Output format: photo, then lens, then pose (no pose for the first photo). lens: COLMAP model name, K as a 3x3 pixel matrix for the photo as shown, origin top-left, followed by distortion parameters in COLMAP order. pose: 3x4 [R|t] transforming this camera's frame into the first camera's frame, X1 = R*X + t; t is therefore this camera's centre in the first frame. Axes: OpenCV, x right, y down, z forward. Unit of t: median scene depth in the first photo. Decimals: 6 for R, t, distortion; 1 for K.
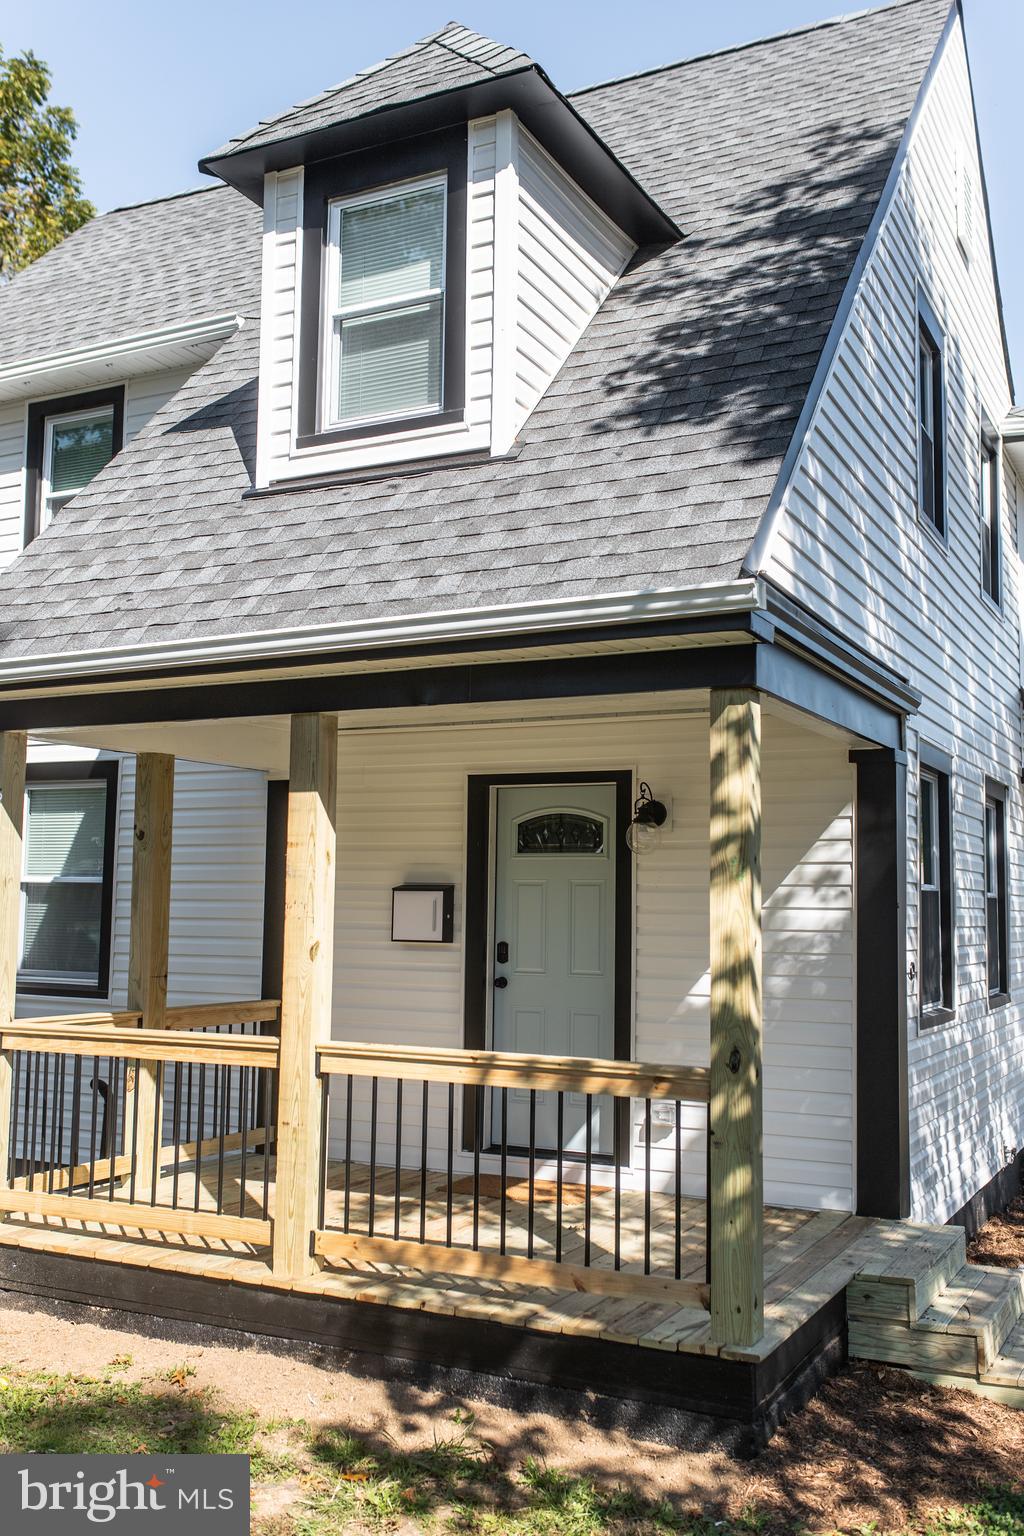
lens RADIAL K [[1465.1, 0, 541.1], [0, 1465.1, 774.1], [0, 0, 1]] dist [0.010637, 0.000834]
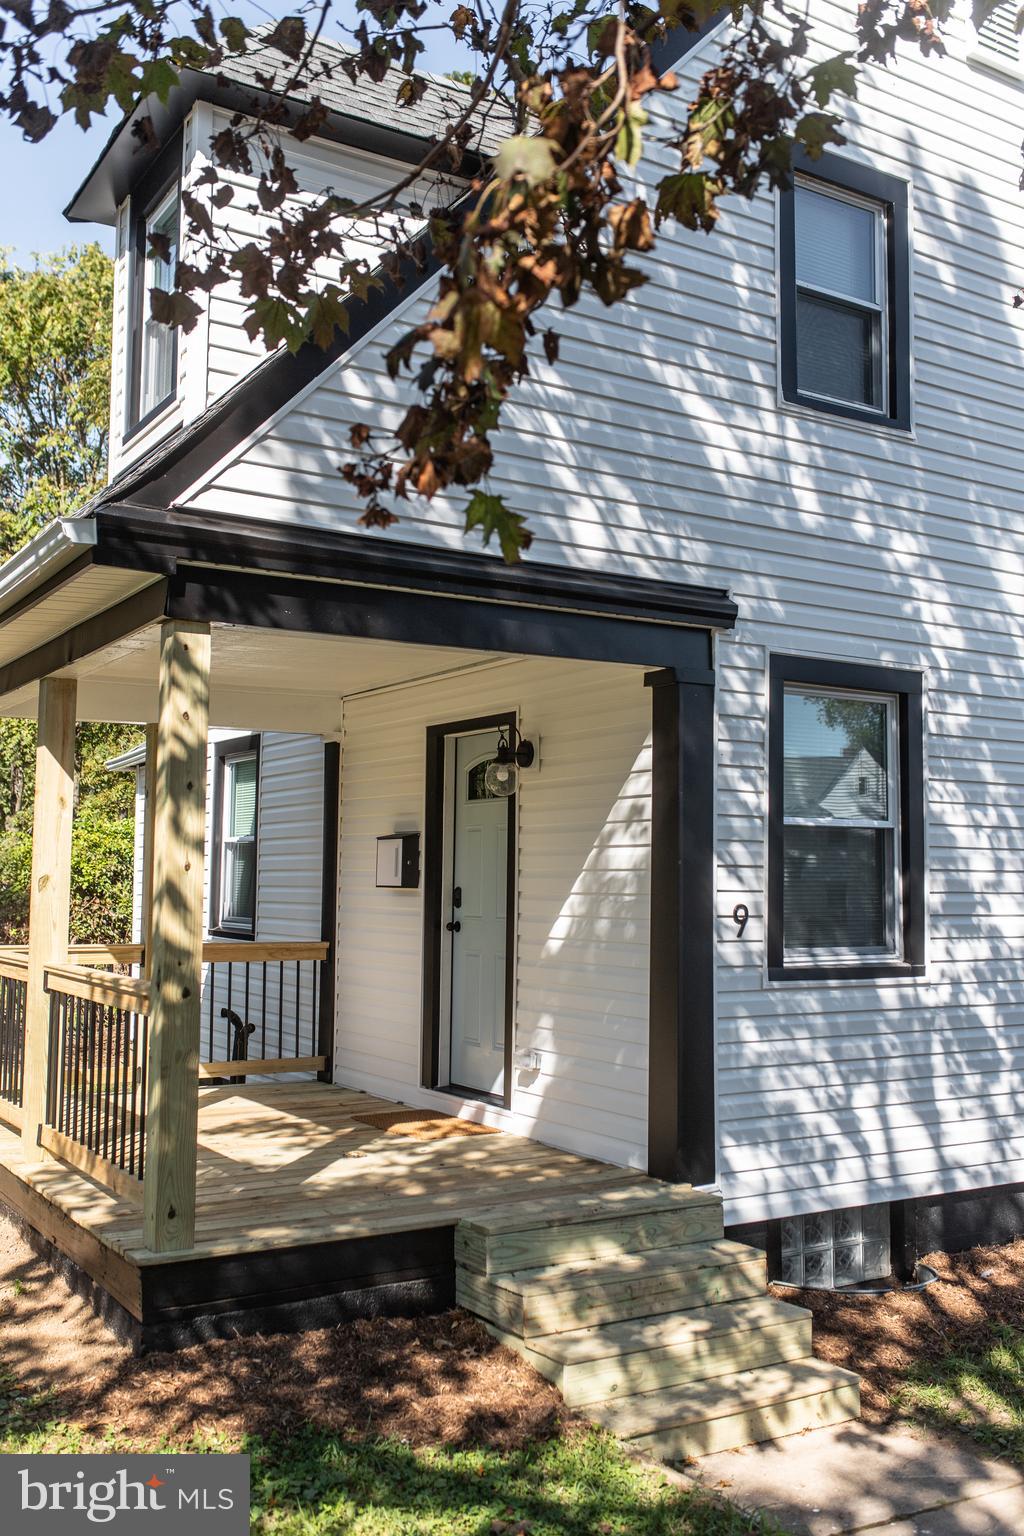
lens RADIAL K [[1465.1, 0, 541.1], [0, 1465.1, 774.1], [0, 0, 1]] dist [0.010637, 0.000834]
pose [[0.847120, -0.043609, -0.529610, 0.635813], [0.050044, 0.998745, -0.002193, 0.045429], [0.529040, -0.024646, 0.848239, 0.183334]]
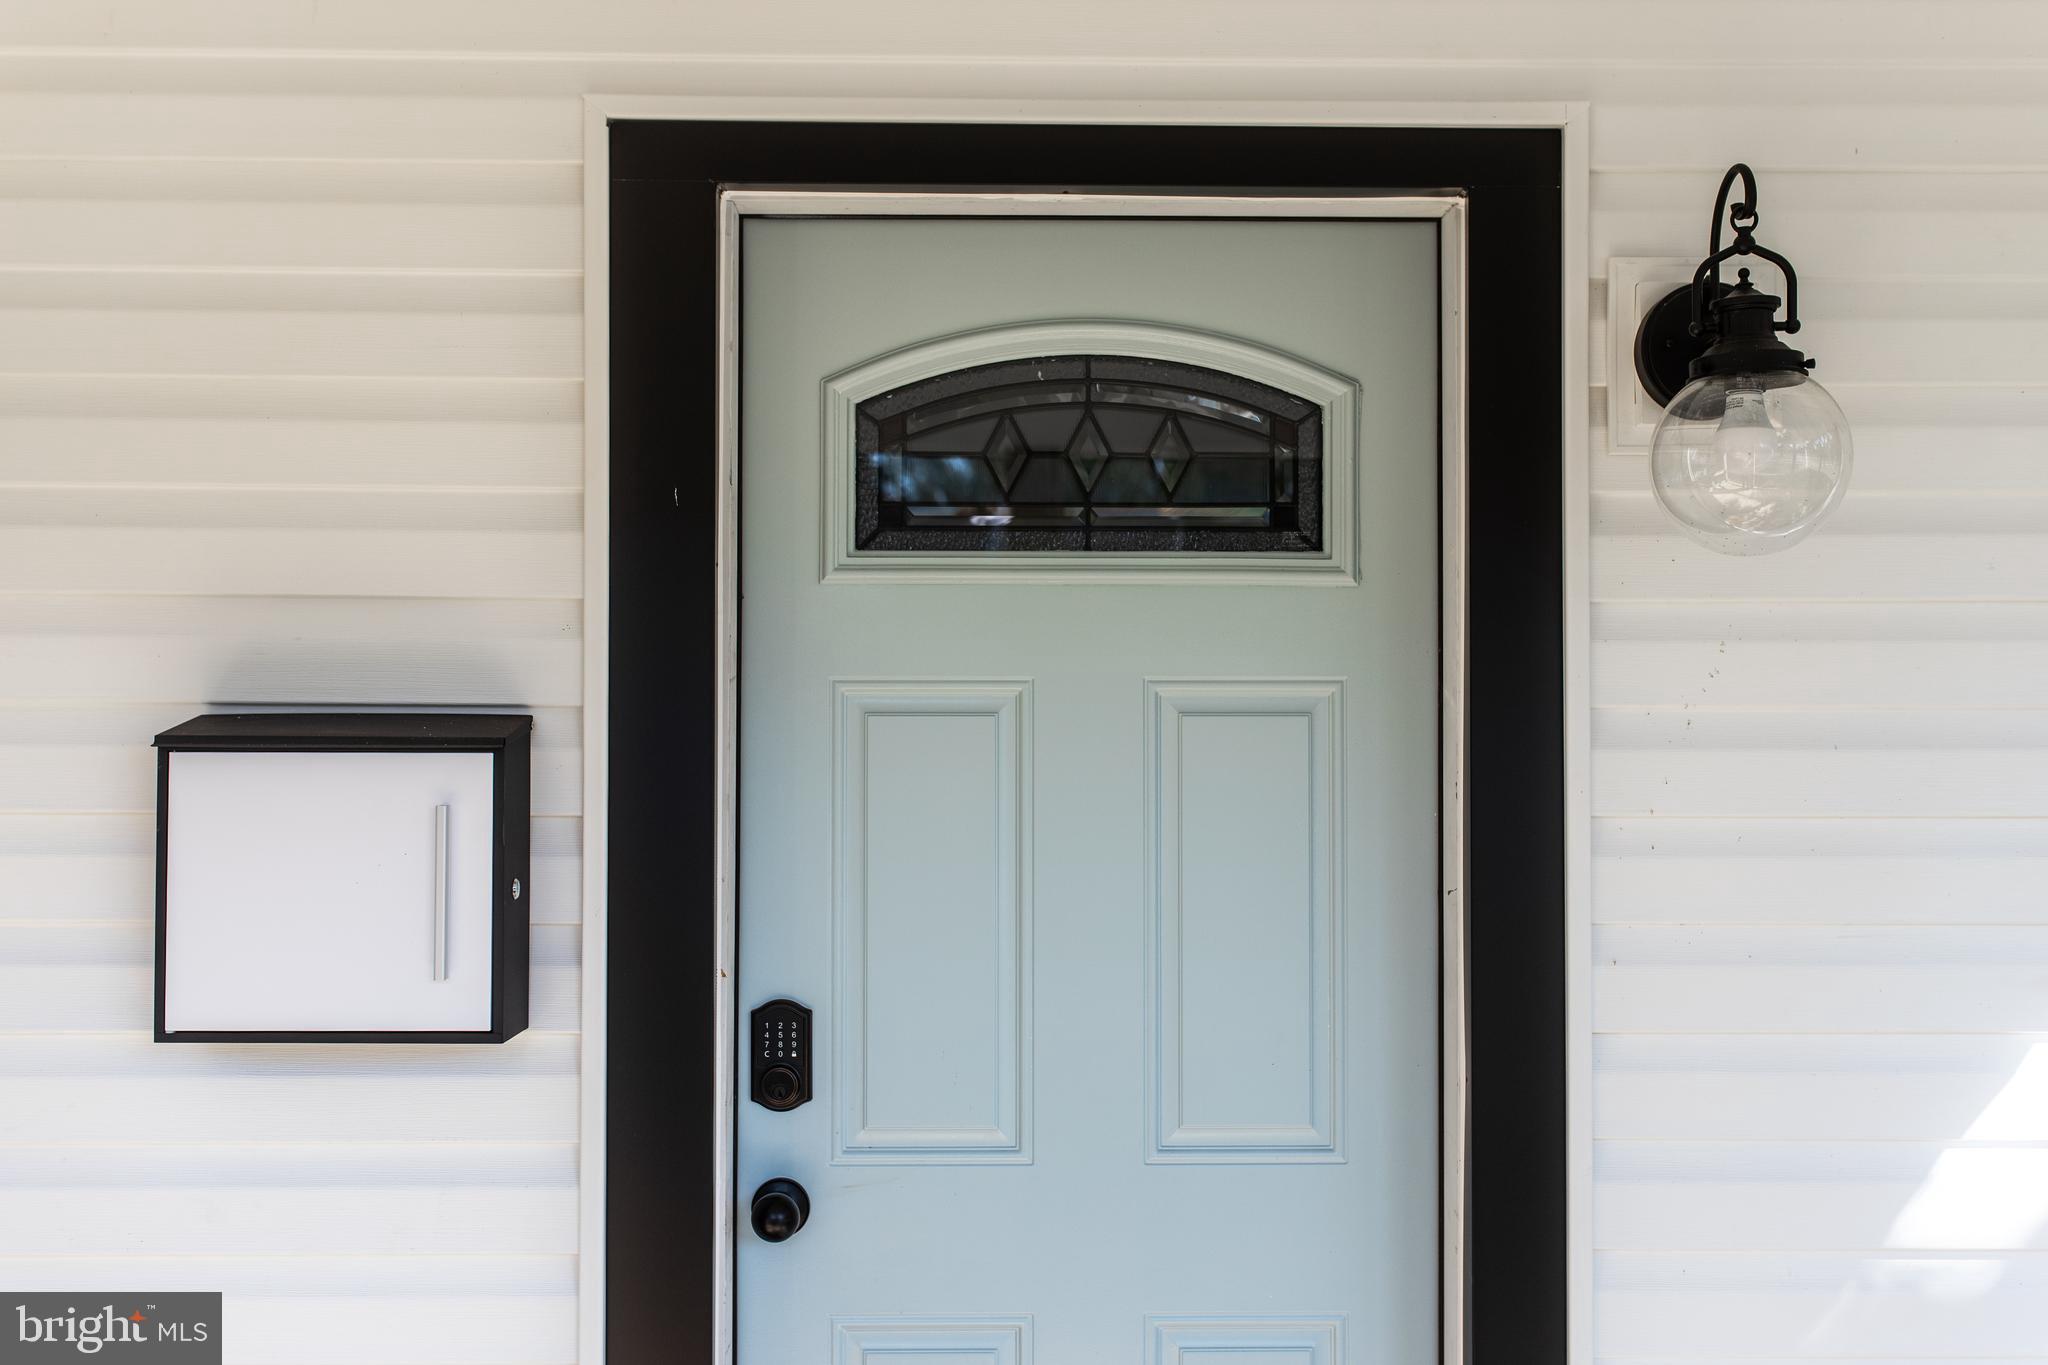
lens RADIAL K [[1953.5, 0, 1024.0], [0, 1953.5, 682.5], [0, 0, 1]] dist [0.010637, 0.000834]
pose [[0.898386, -0.004597, 0.439182, -0.125336], [-0.033981, 0.996220, 0.079938, 0.055642], [-0.437890, -0.086739, 0.894835, 0.843016]]
